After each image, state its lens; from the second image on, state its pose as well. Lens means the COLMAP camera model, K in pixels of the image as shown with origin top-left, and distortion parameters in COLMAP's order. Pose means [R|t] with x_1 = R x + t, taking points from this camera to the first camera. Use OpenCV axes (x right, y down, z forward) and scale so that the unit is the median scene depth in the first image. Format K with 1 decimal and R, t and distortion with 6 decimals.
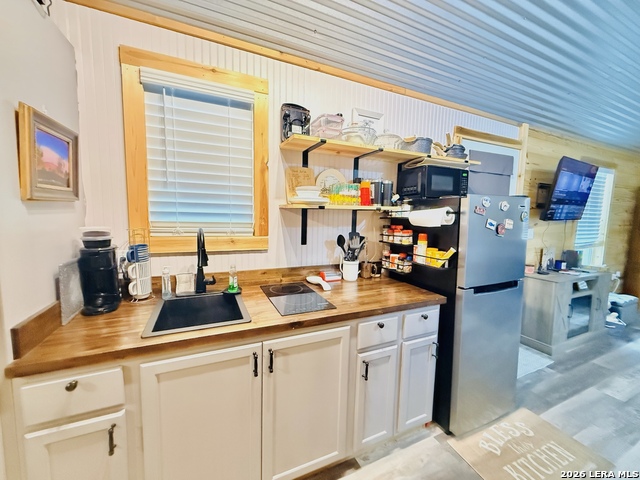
lens RADIAL K [[255.3, 0, 319.4], [0, 255.3, 238.6], [0, 0, 1]] dist [0.002691, -0.001091]
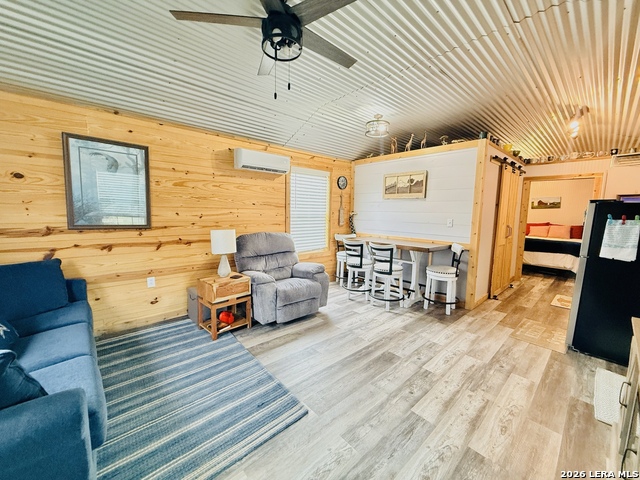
lens RADIAL K [[255.3, 0, 317.6], [0, 255.3, 239.3], [0, 0, 1]] dist [0.002691, -0.001091]
pose [[-0.954799, -0.009421, -0.297102, 2.866921], [-0.071031, 0.977773, 0.197267, -0.128234], [0.288640, 0.209454, -0.934246, 2.053644]]
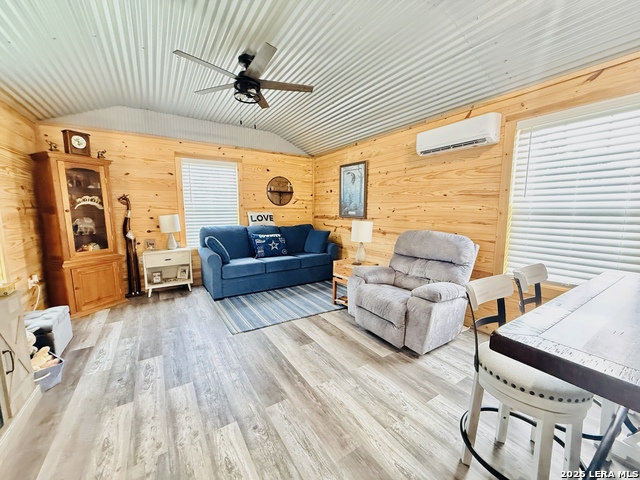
lens RADIAL K [[255.3, 0, 316.5], [0, 255.3, 239.2], [0, 0, 1]] dist [0.002691, -0.001091]
pose [[-0.134104, -0.142239, 0.980706, 0.992651], [0.095227, 0.983215, 0.155625, -0.001784], [-0.986381, 0.114260, -0.118308, 0.784832]]
